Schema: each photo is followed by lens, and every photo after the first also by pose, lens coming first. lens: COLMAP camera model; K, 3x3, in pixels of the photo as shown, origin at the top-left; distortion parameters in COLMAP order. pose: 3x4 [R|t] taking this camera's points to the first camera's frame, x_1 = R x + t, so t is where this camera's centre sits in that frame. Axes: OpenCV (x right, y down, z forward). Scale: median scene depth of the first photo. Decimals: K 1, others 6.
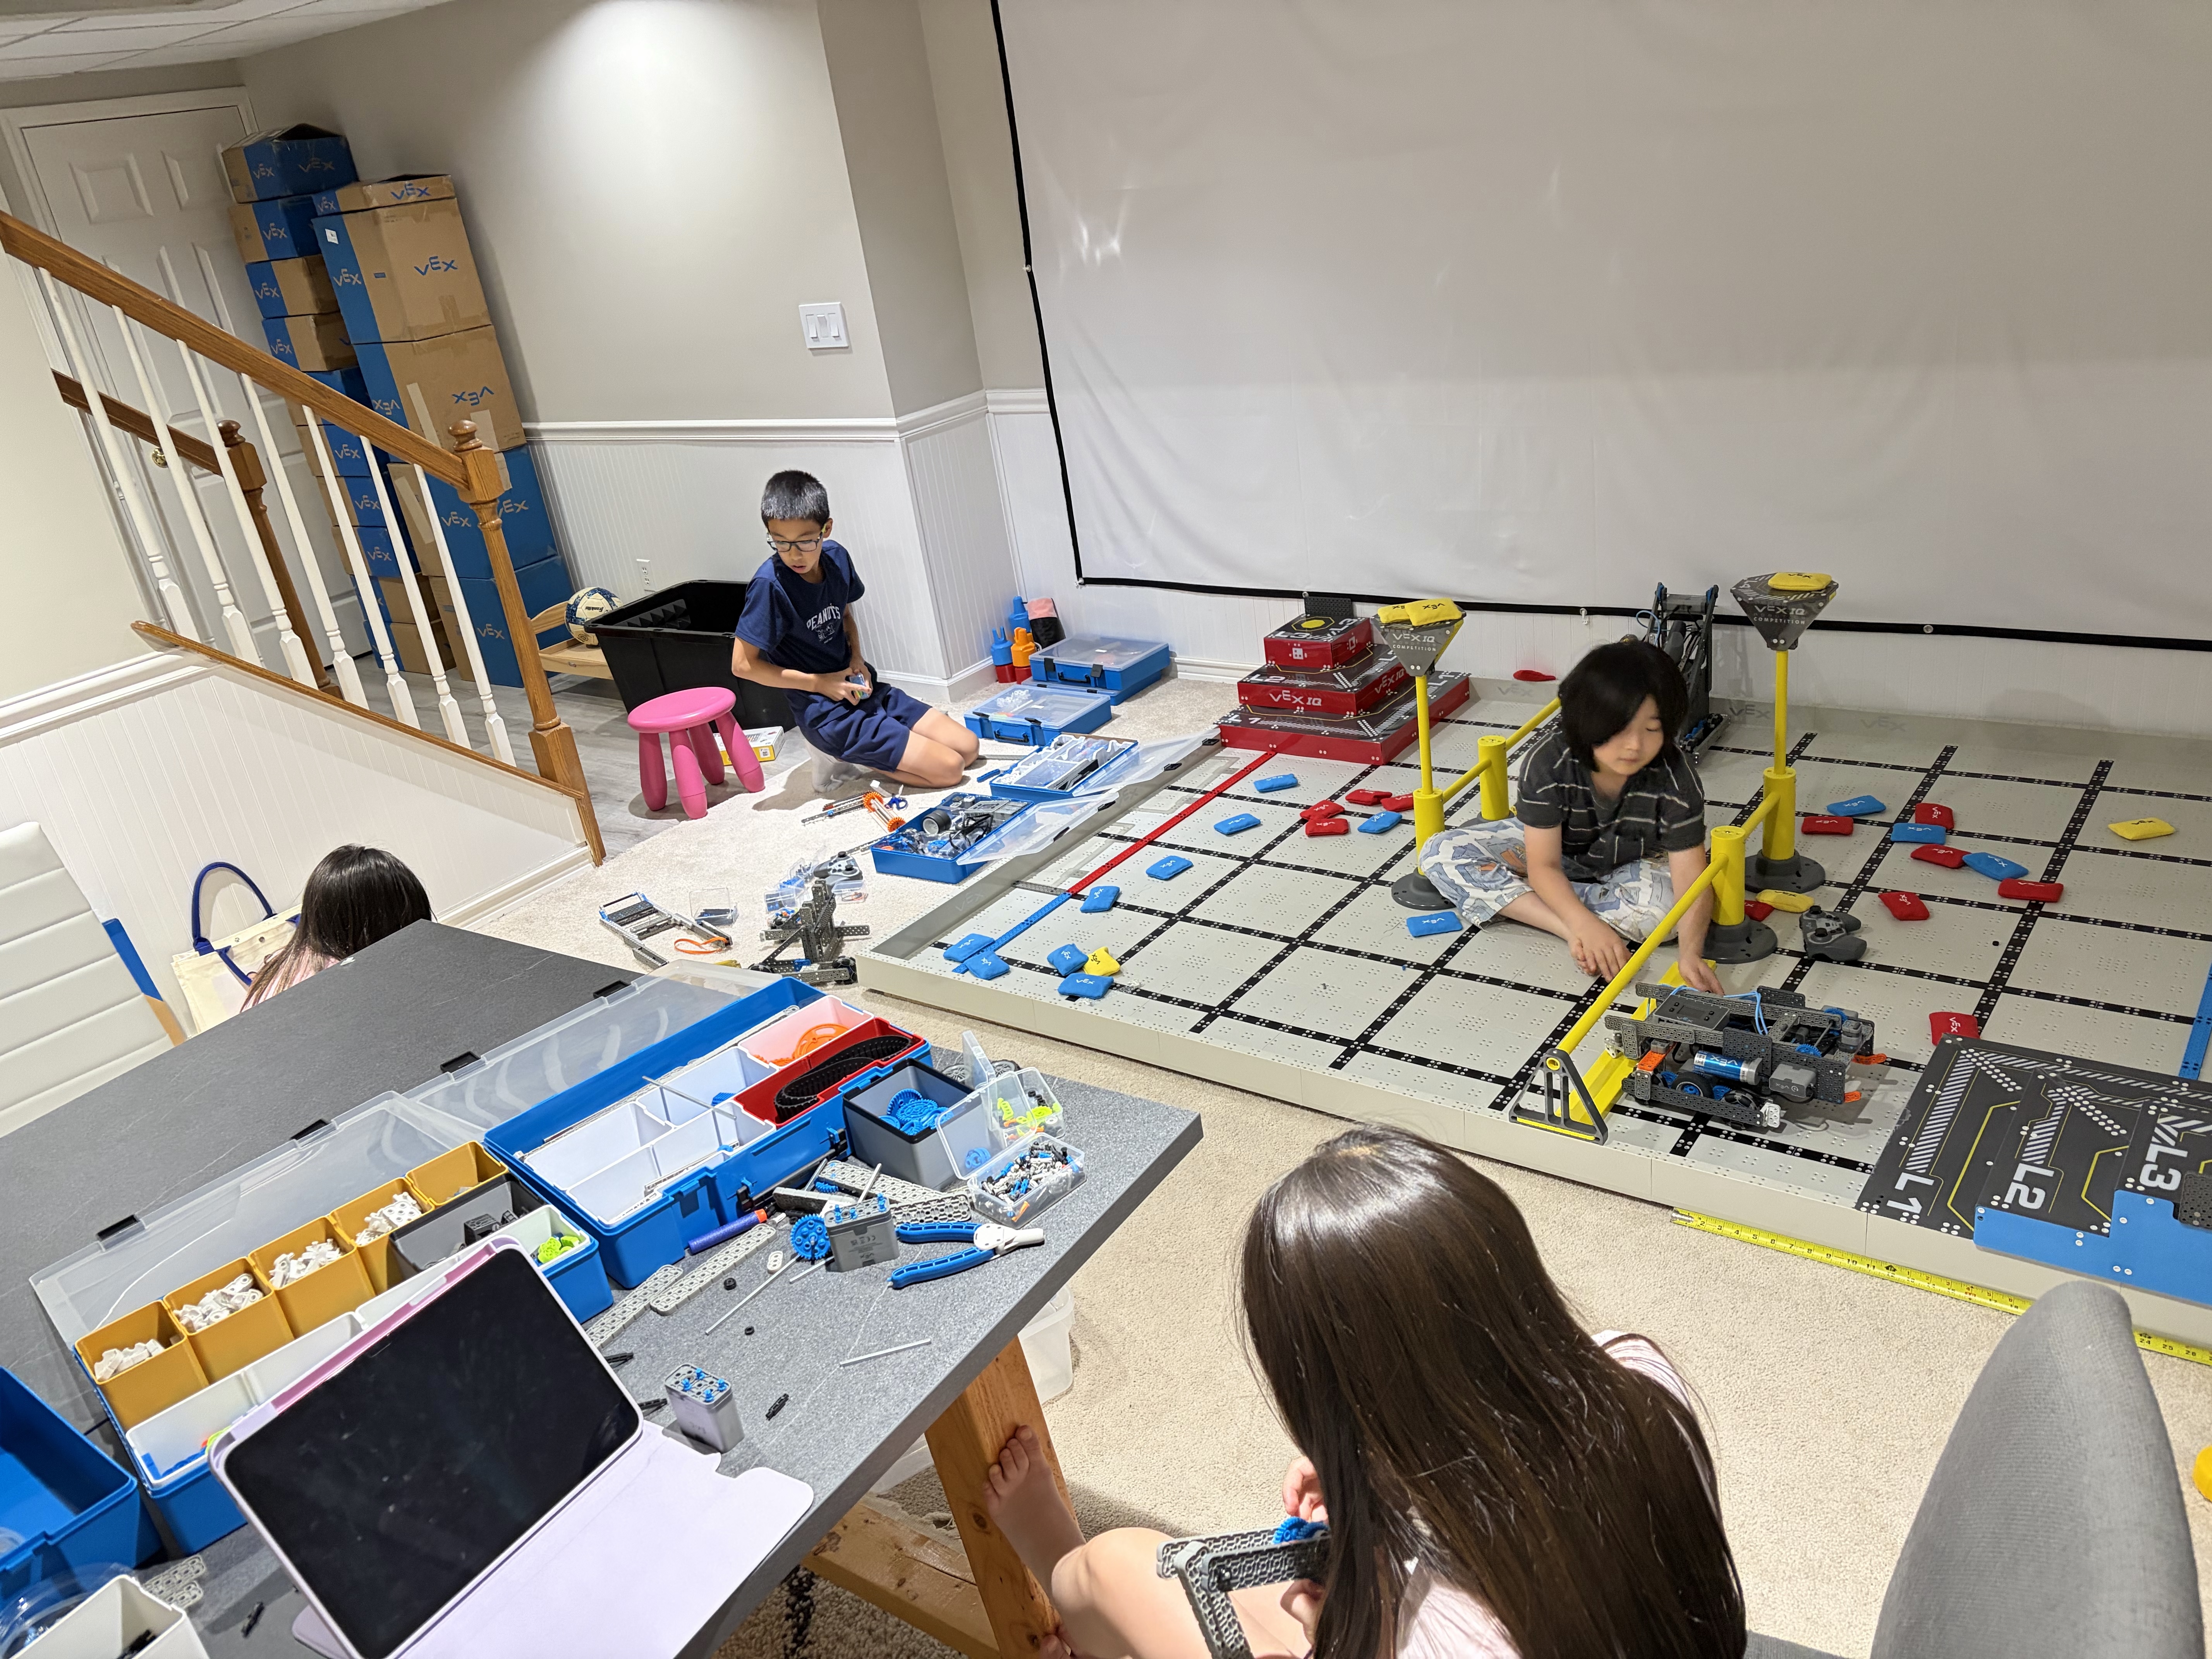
lens RADIAL K [[1688.7, 0, 1106.0], [0, 1688.7, 829.5], [0, 0, 1]] dist [0.059809, -0.061446]
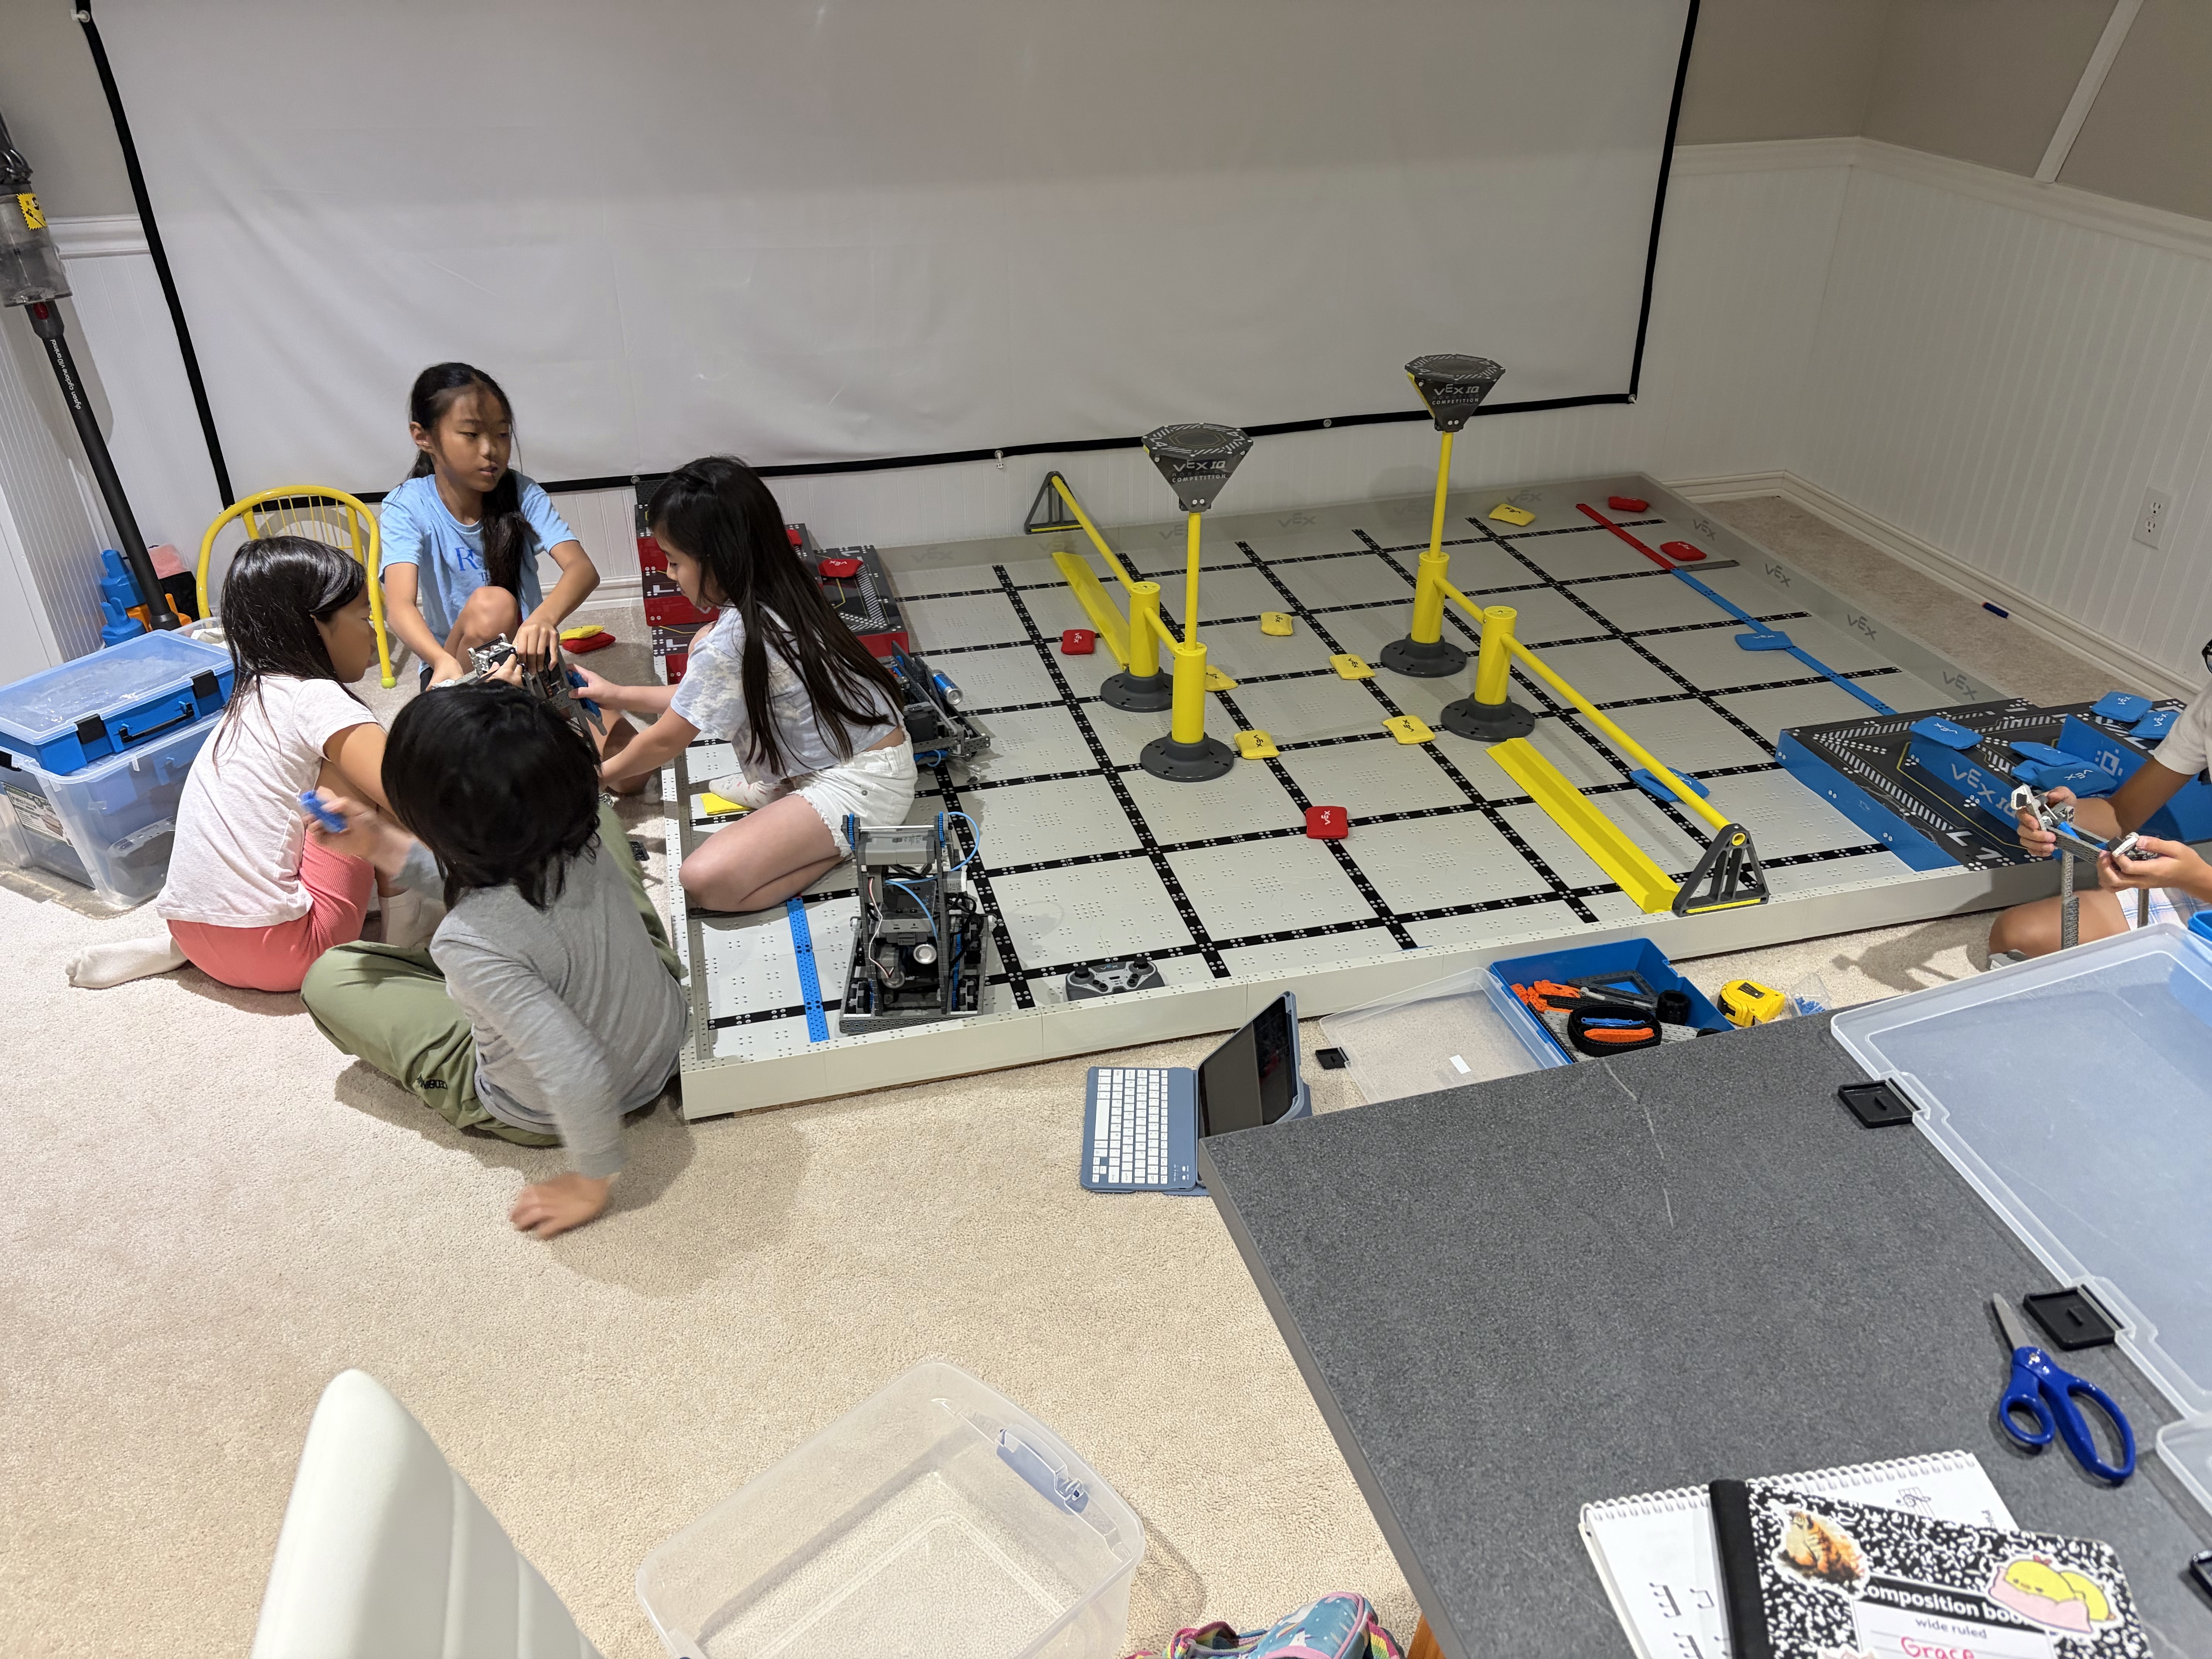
lens RADIAL K [[1688.7, 0, 1106.0], [0, 1688.7, 829.5], [0, 0, 1]] dist [0.059809, -0.061446]
pose [[0.620480, -0.267237, 0.737284, -0.392106], [0.232085, 0.960608, 0.152866, -0.058352], [-0.749093, 0.076263, 0.658061, 0.361620]]
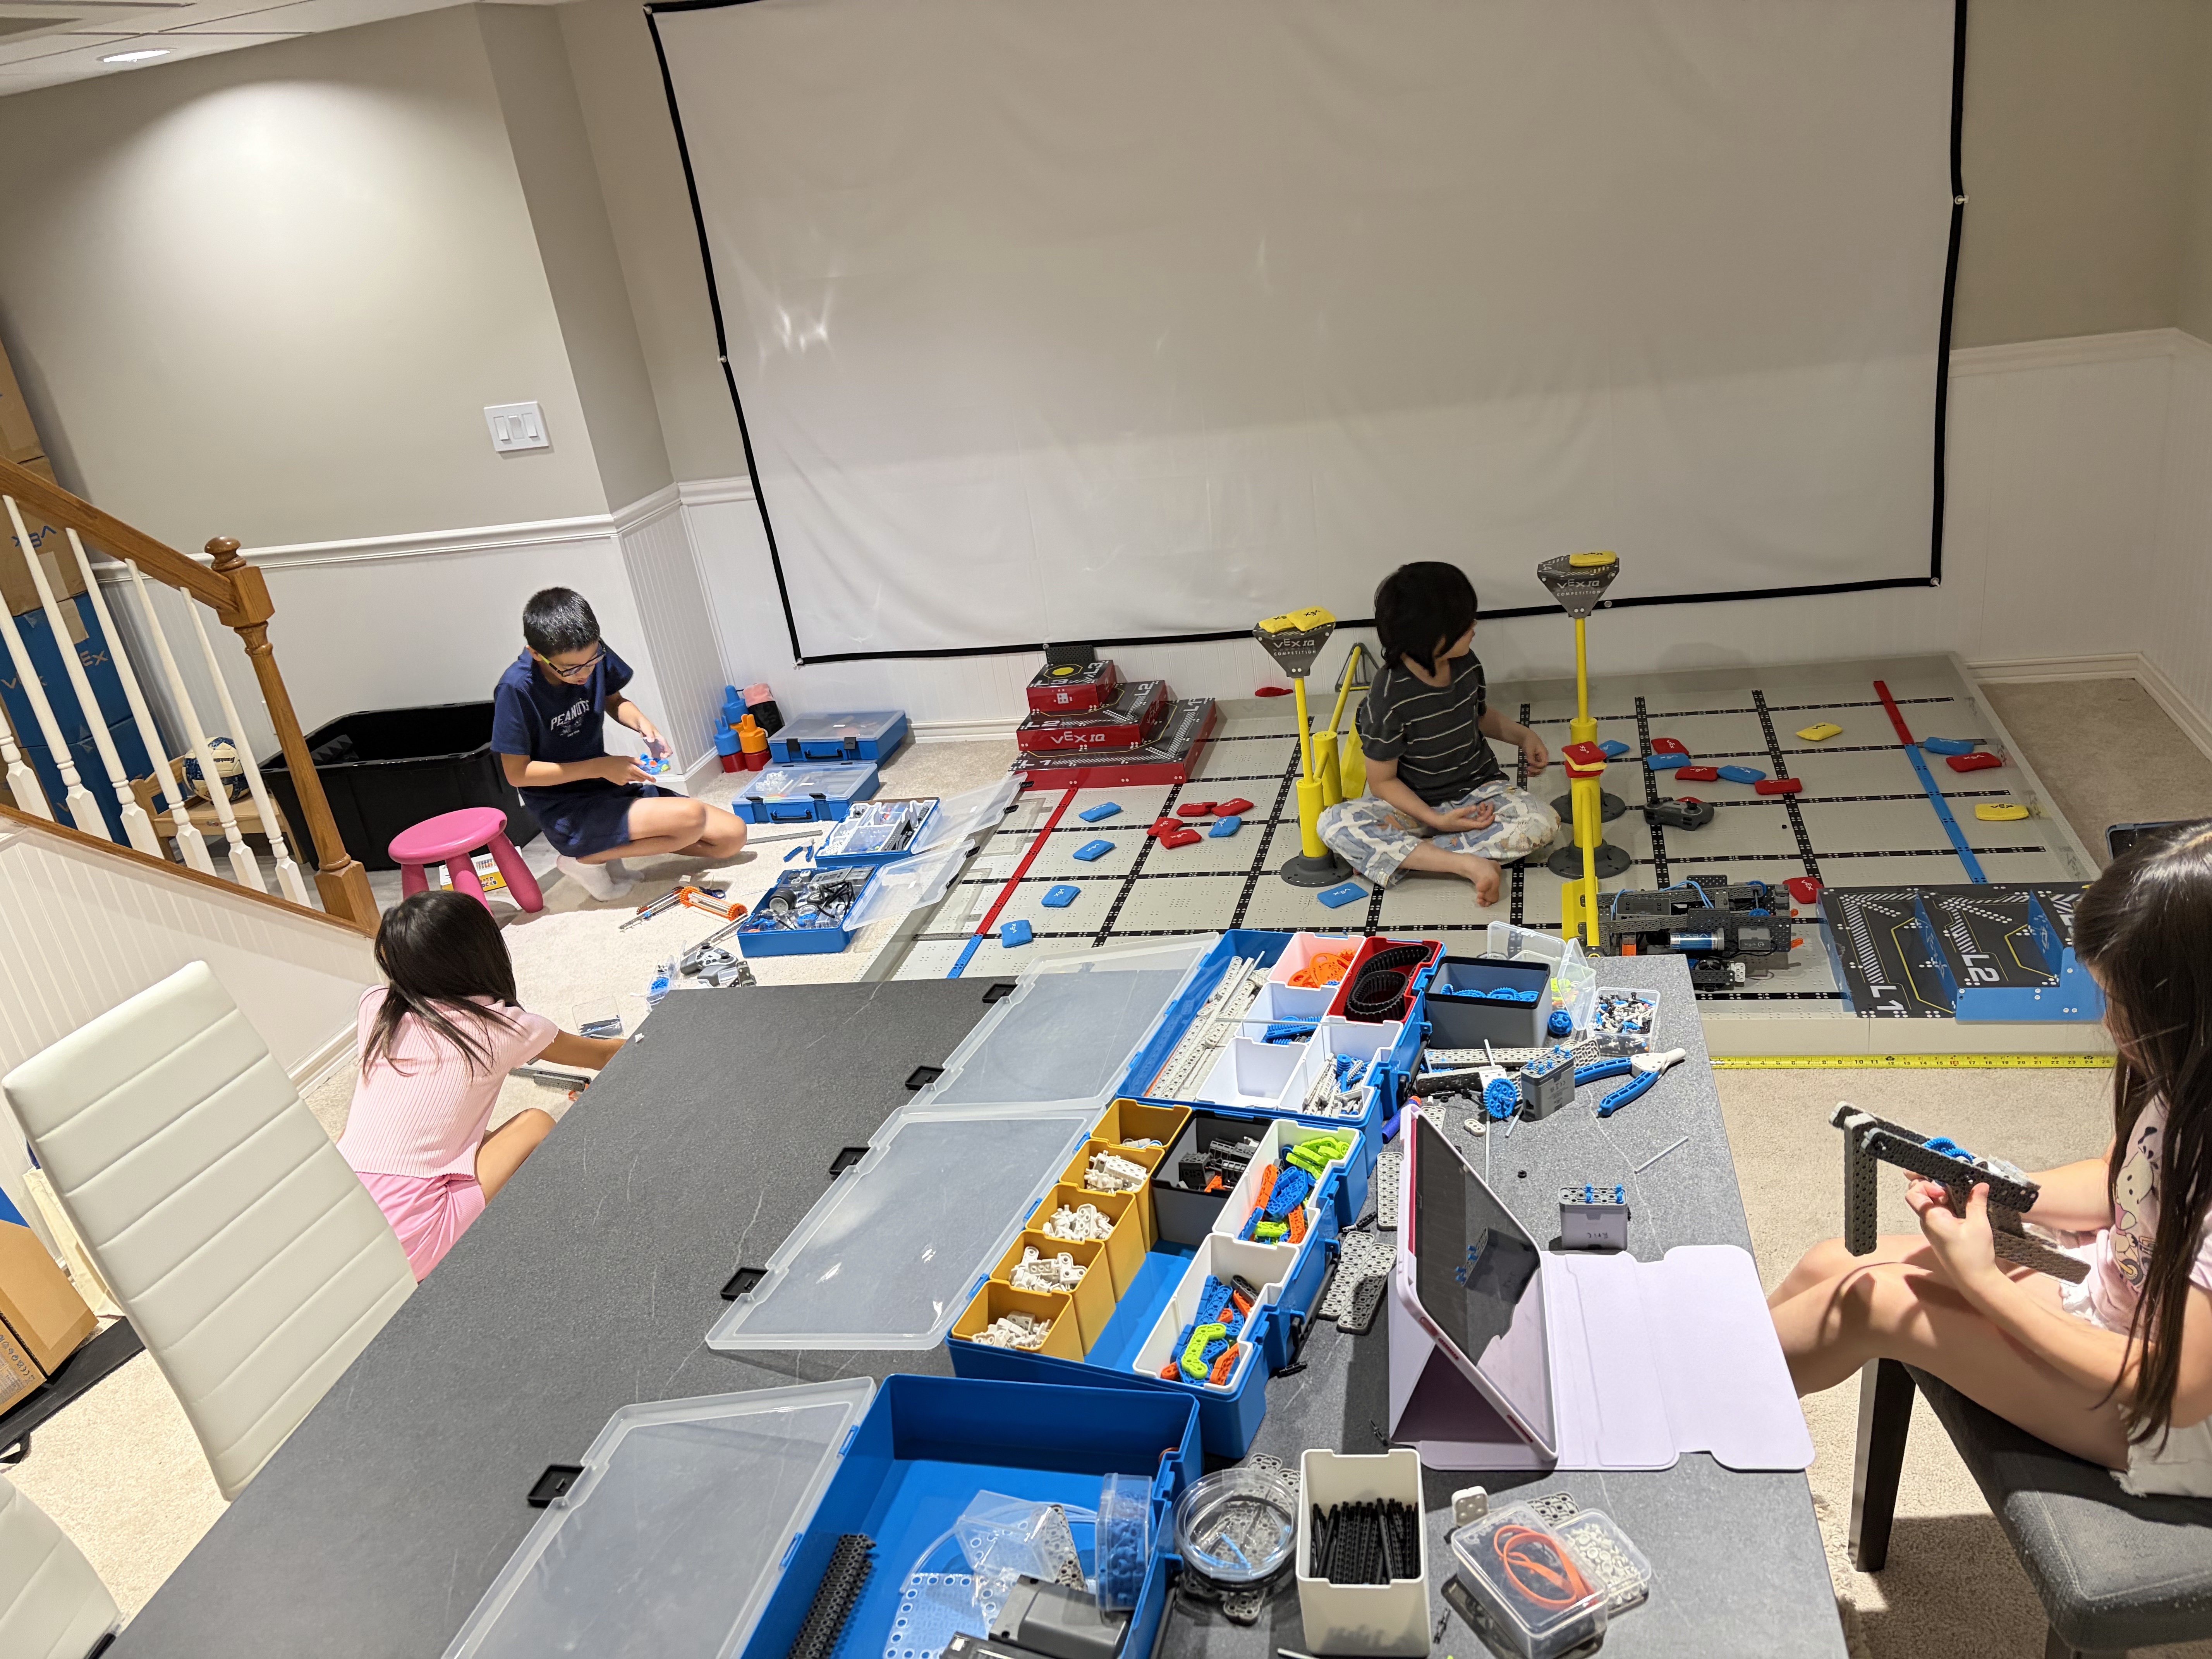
lens RADIAL K [[1688.7, 0, 1106.0], [0, 1688.7, 829.5], [0, 0, 1]] dist [0.059809, -0.061446]
pose [[0.921325, -0.143786, 0.361228, -0.265621], [0.167145, 0.985342, -0.034097, 0.019054], [-0.351031, 0.091792, 0.931854, 0.006527]]
